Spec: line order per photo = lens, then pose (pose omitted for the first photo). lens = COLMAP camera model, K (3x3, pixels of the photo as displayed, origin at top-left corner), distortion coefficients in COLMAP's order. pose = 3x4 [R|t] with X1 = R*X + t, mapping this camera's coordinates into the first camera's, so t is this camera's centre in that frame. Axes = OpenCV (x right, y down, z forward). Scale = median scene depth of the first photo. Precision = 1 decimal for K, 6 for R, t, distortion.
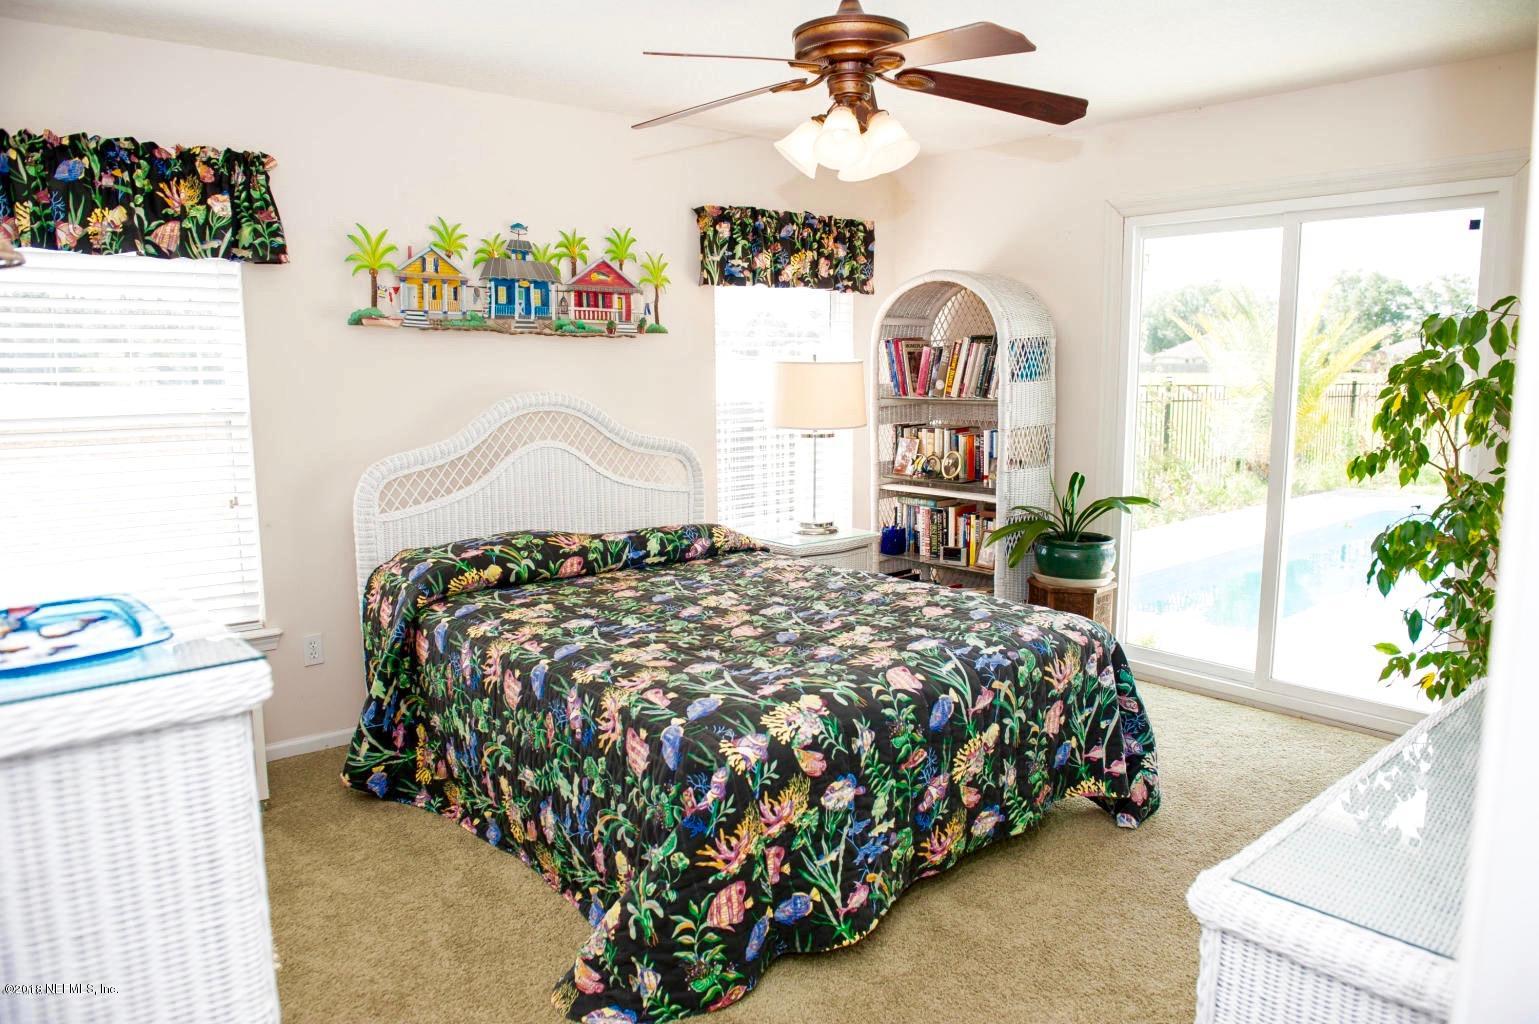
lens RADIAL K [[1059.4, 0, 763.5], [0, 1059.4, 507.2], [0, 0, 1]] dist [-0.011334, -0.002024]
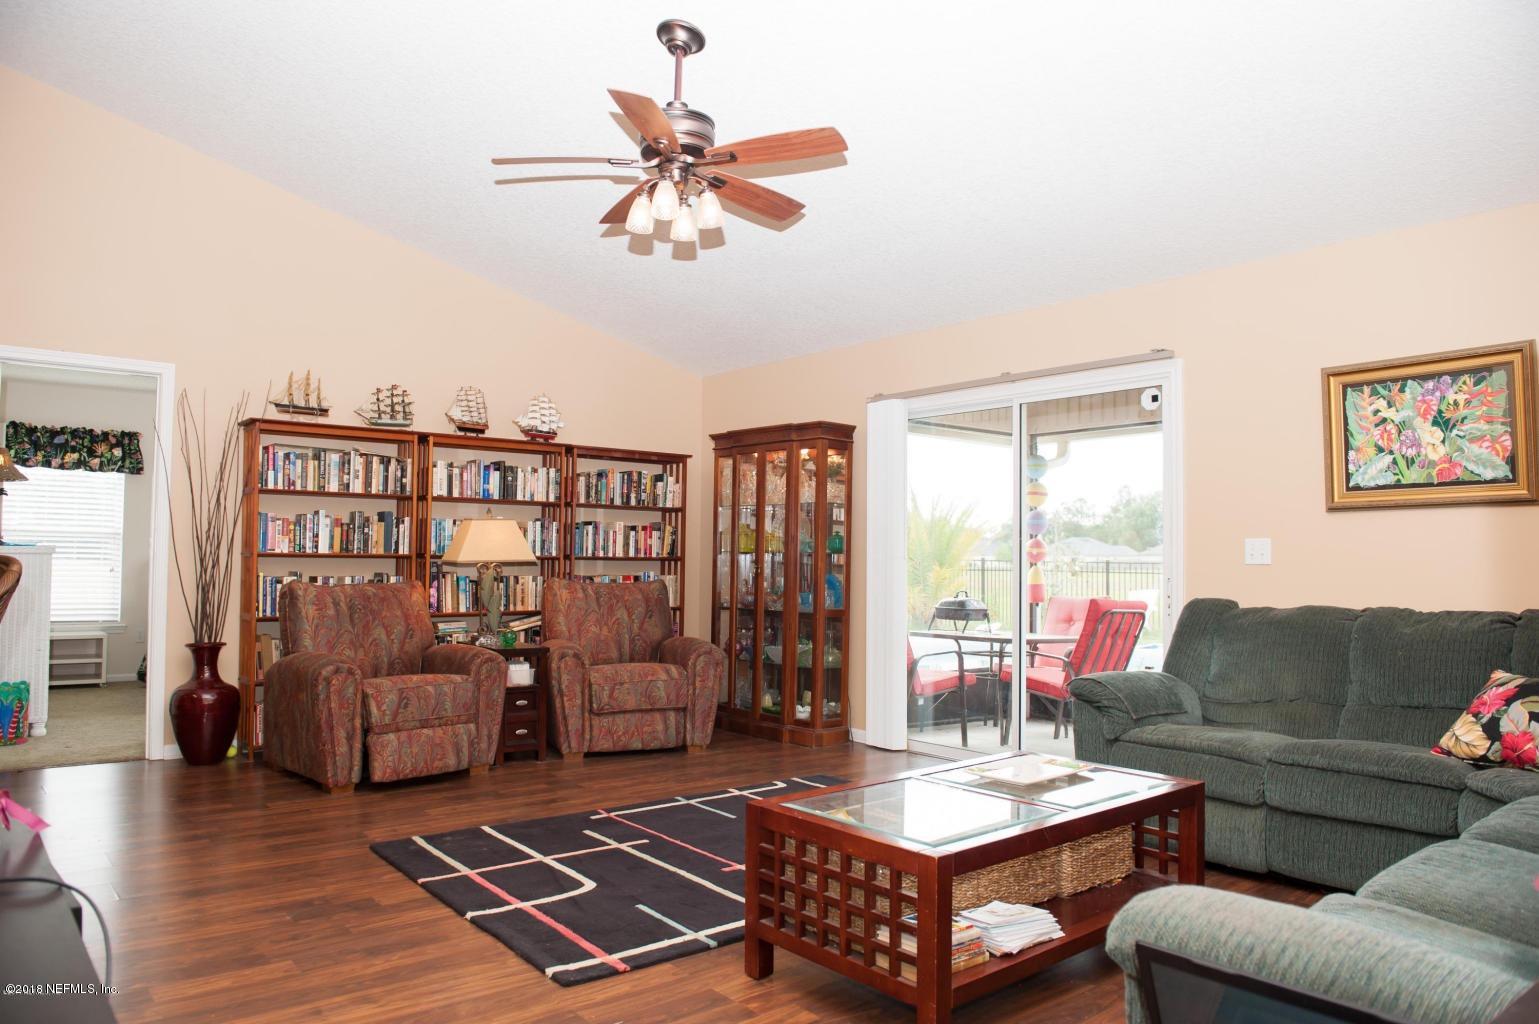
lens RADIAL K [[1059.4, 0, 774.8], [0, 1059.4, 519.4], [0, 0, 1]] dist [-0.011334, -0.002024]
pose [[0.999183, 0.014571, -0.037702, 1.189349], [-0.021089, 0.983674, -0.178720, 0.301993], [0.034482, 0.179369, 0.983177, -1.445948]]
